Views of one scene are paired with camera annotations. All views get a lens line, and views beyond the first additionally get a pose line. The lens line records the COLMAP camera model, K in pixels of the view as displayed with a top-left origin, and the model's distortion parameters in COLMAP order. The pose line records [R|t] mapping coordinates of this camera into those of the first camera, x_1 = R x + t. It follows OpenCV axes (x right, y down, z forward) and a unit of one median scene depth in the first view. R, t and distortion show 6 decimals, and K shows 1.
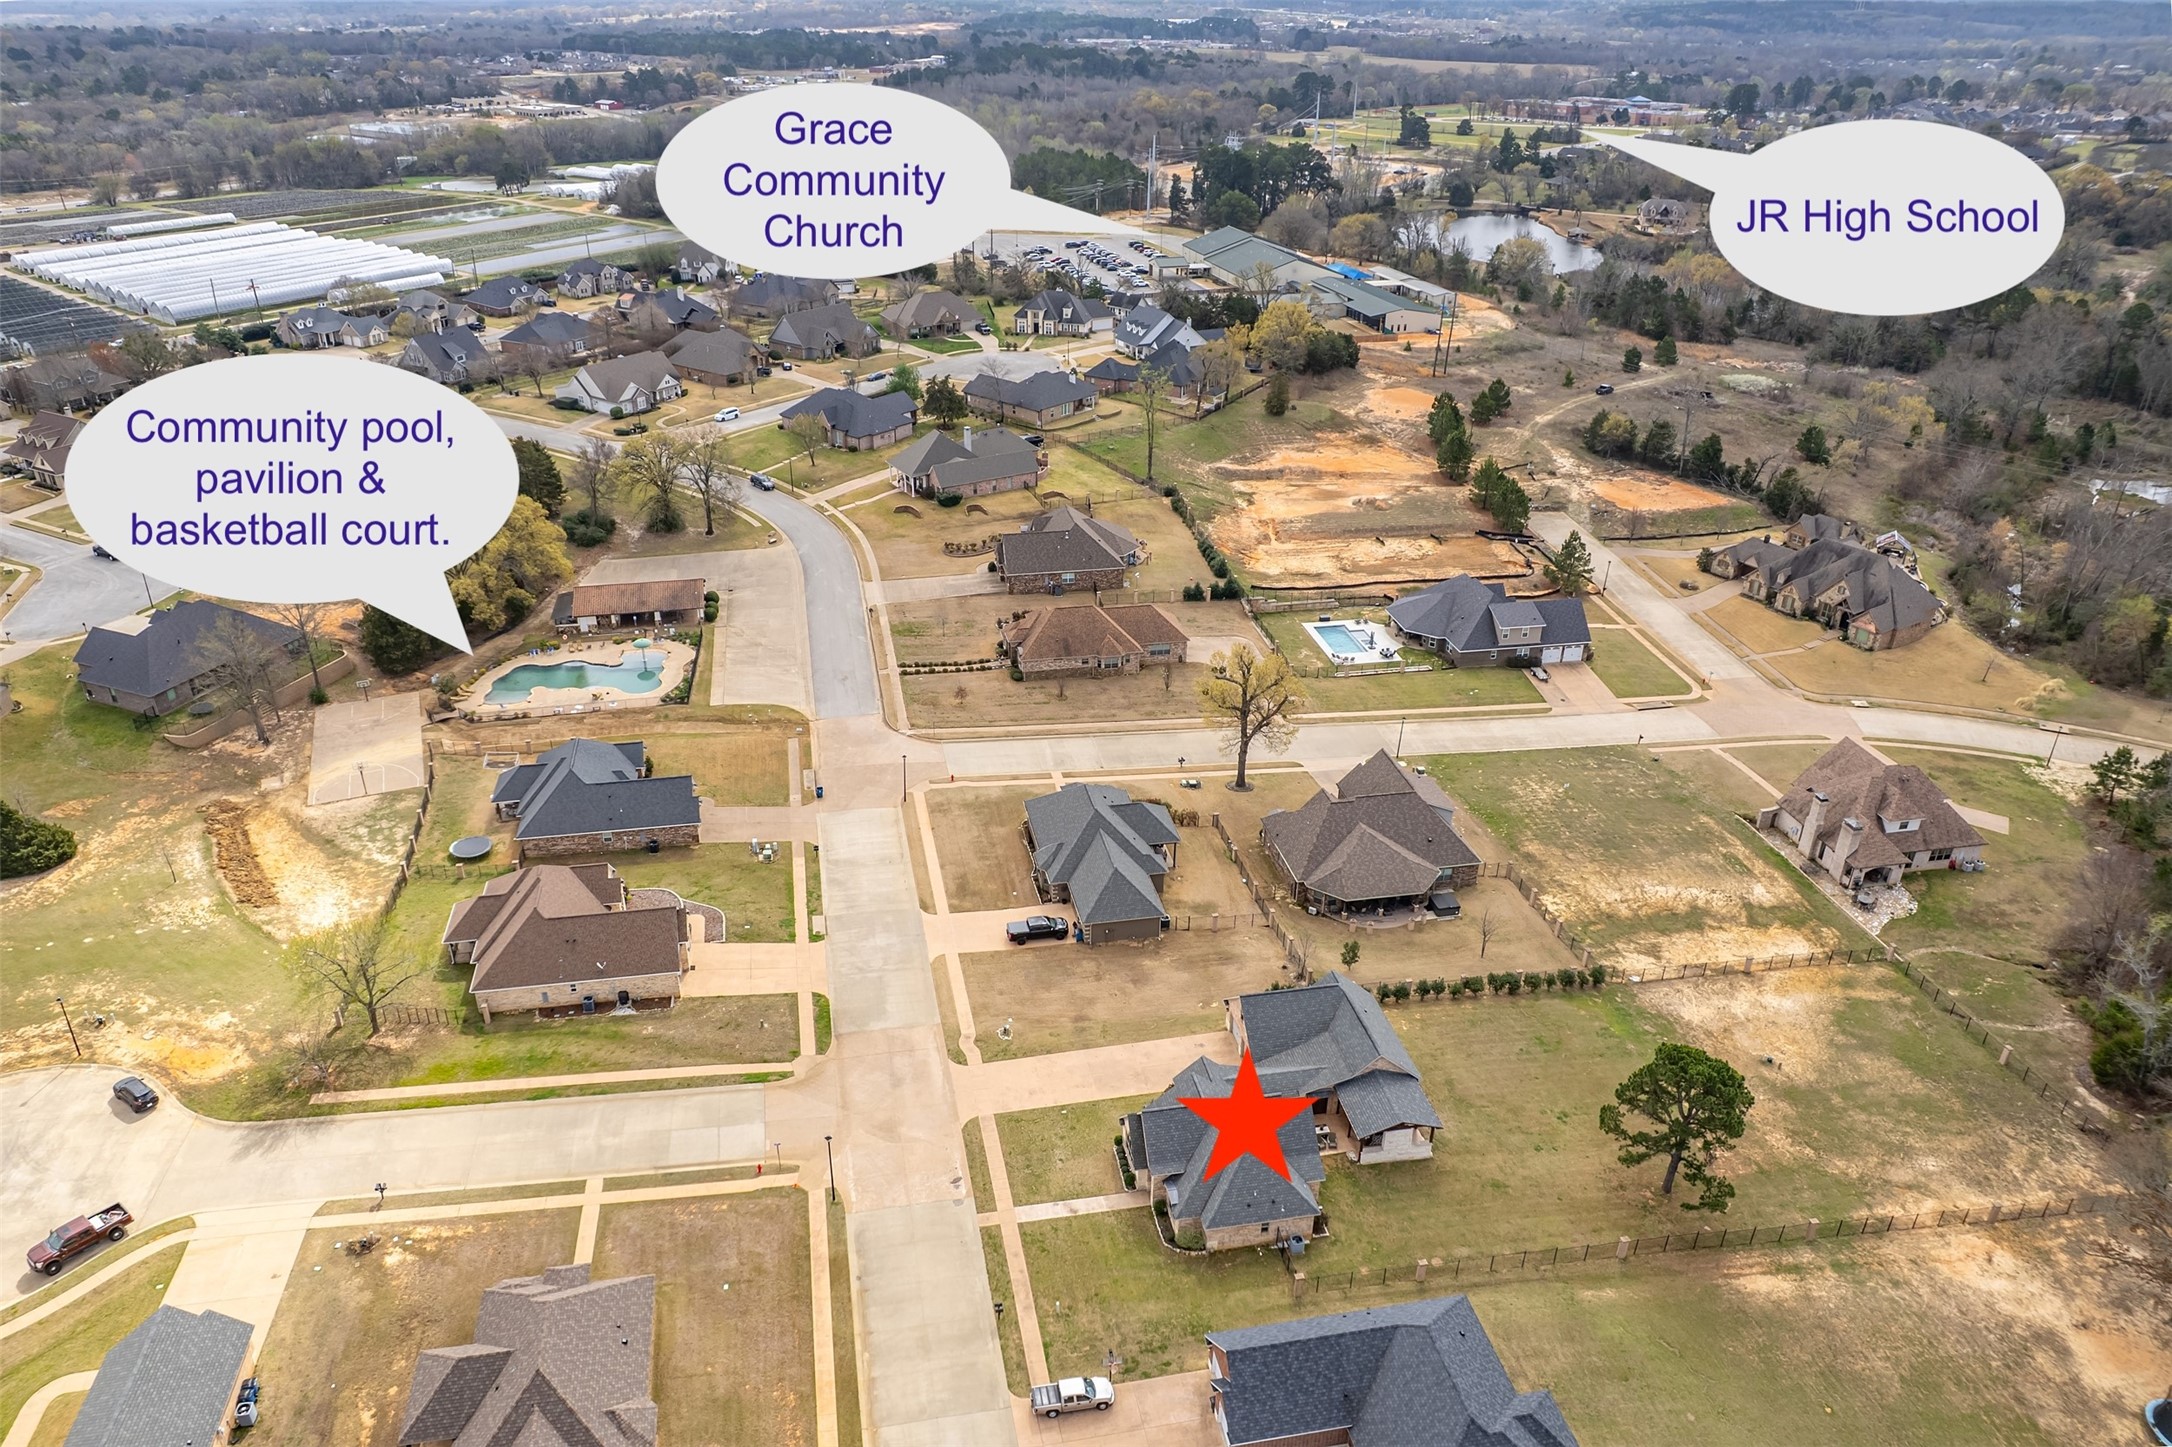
lens RADIAL K [[1489.1, 0, 1037.0], [0, 1489.1, 725.3], [0, 0, 1]] dist [-0.045950, 0.004896]
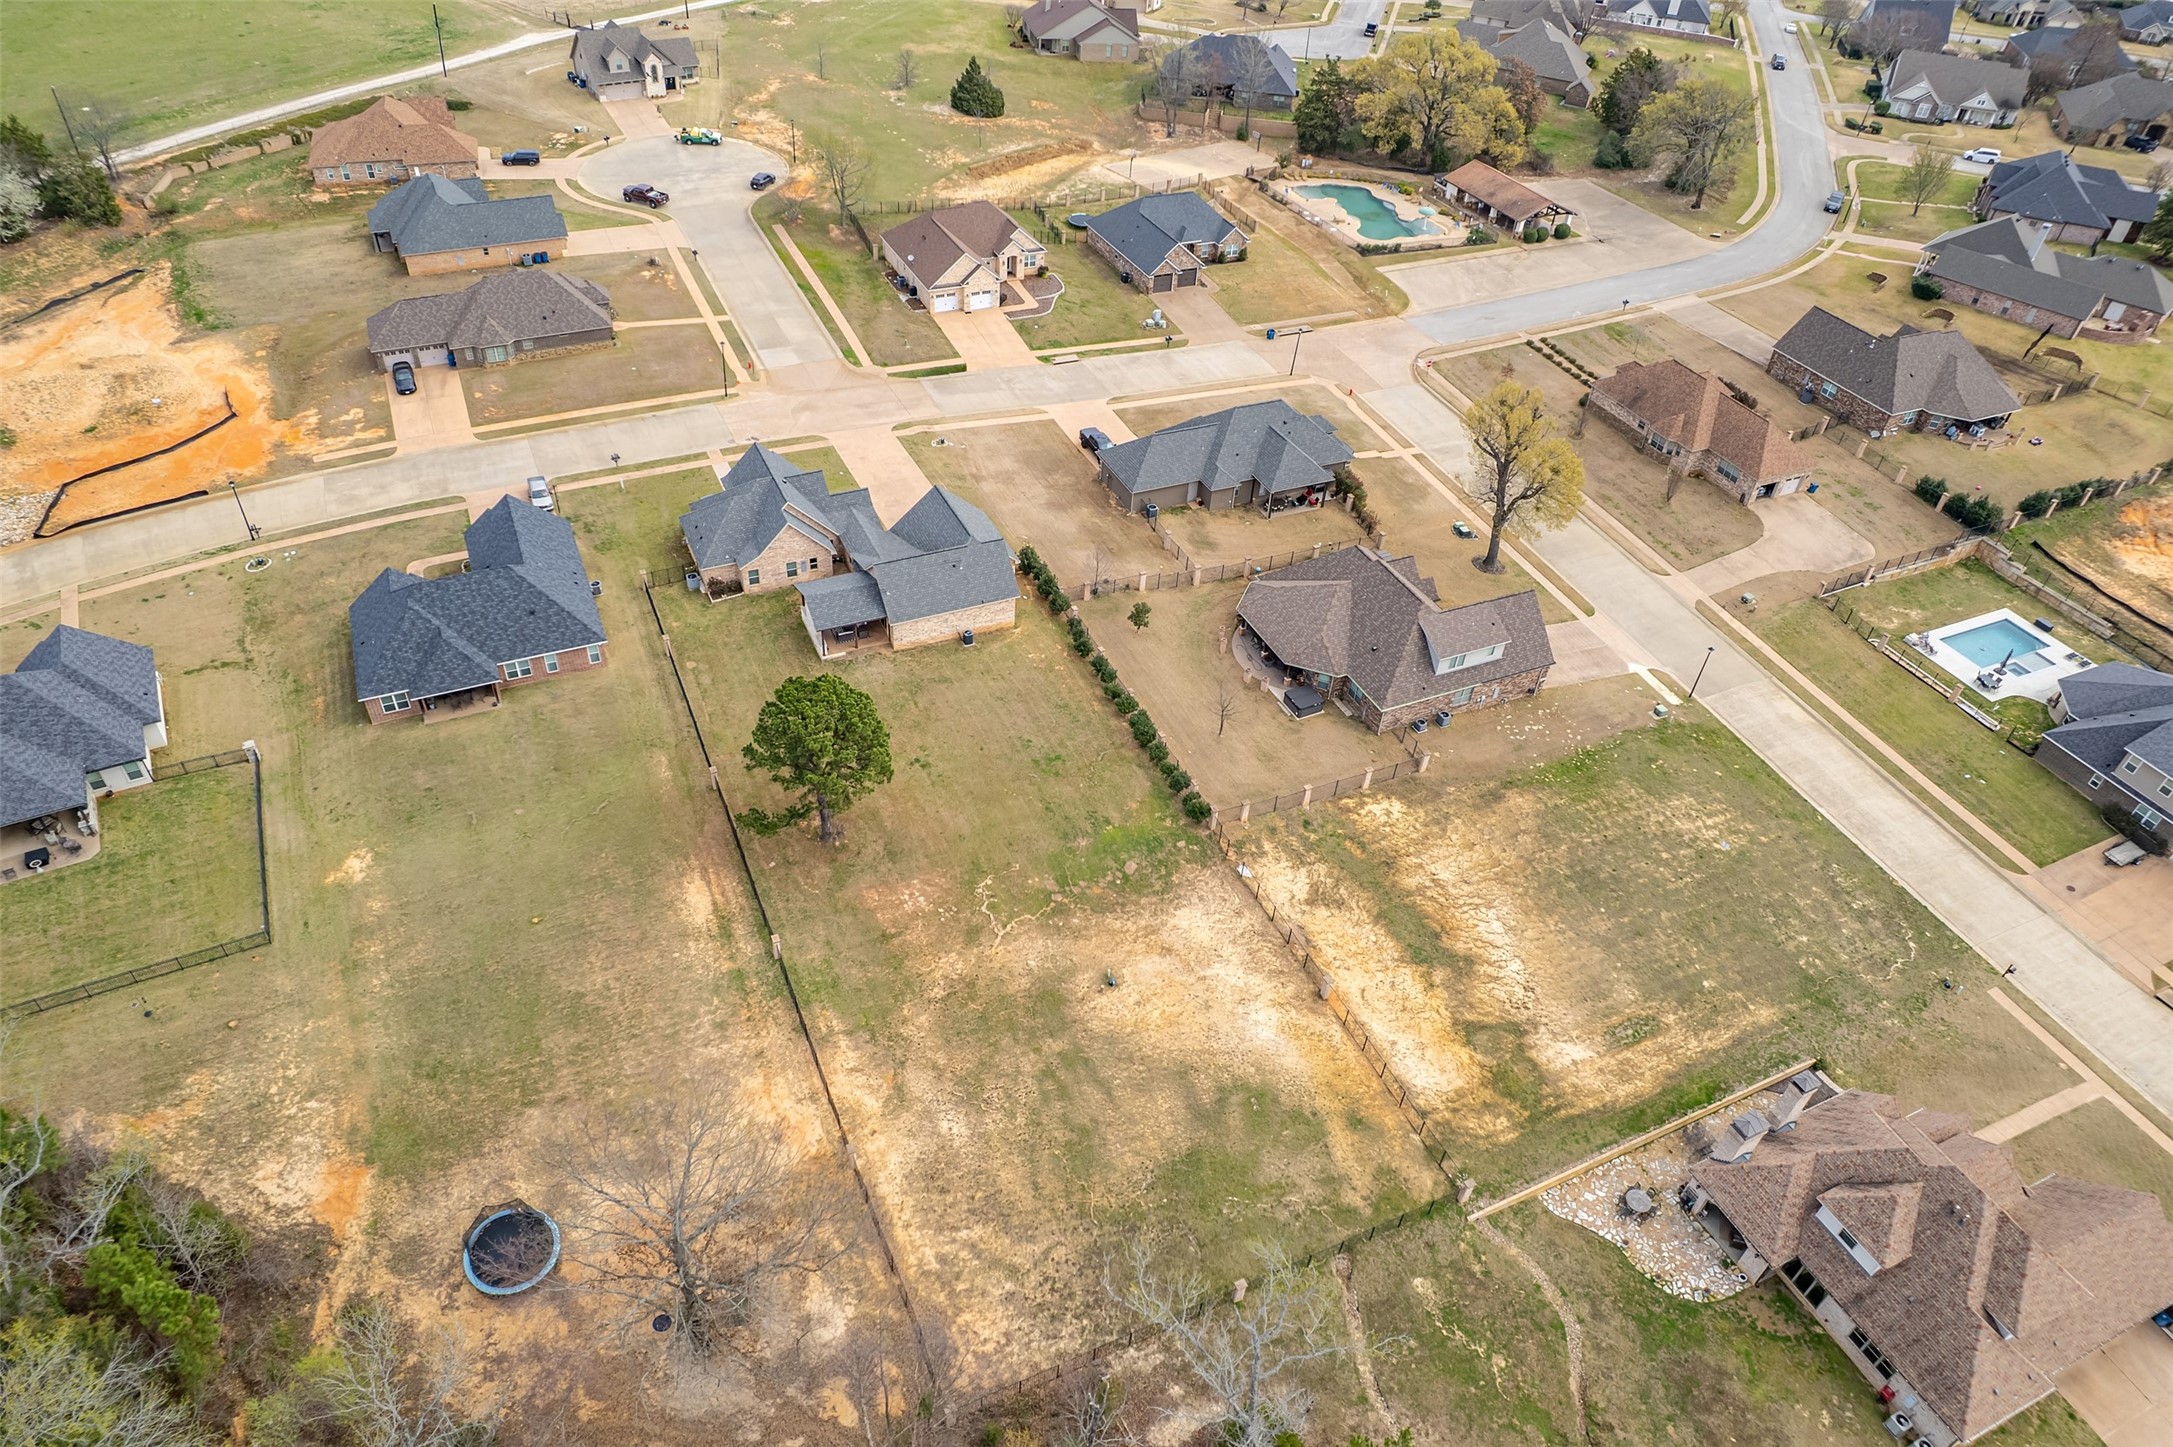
lens RADIAL K [[1392.5, 0, 1086.5], [0, 1392.5, 723.5], [0, 0, 1]] dist [-0.079468, 0.074649]
pose [[0.256044, 0.636278, -0.727730, 0.601250], [-0.491155, 0.734041, 0.468989, -0.125224], [0.832591, 0.237347, 0.500458, 0.392970]]
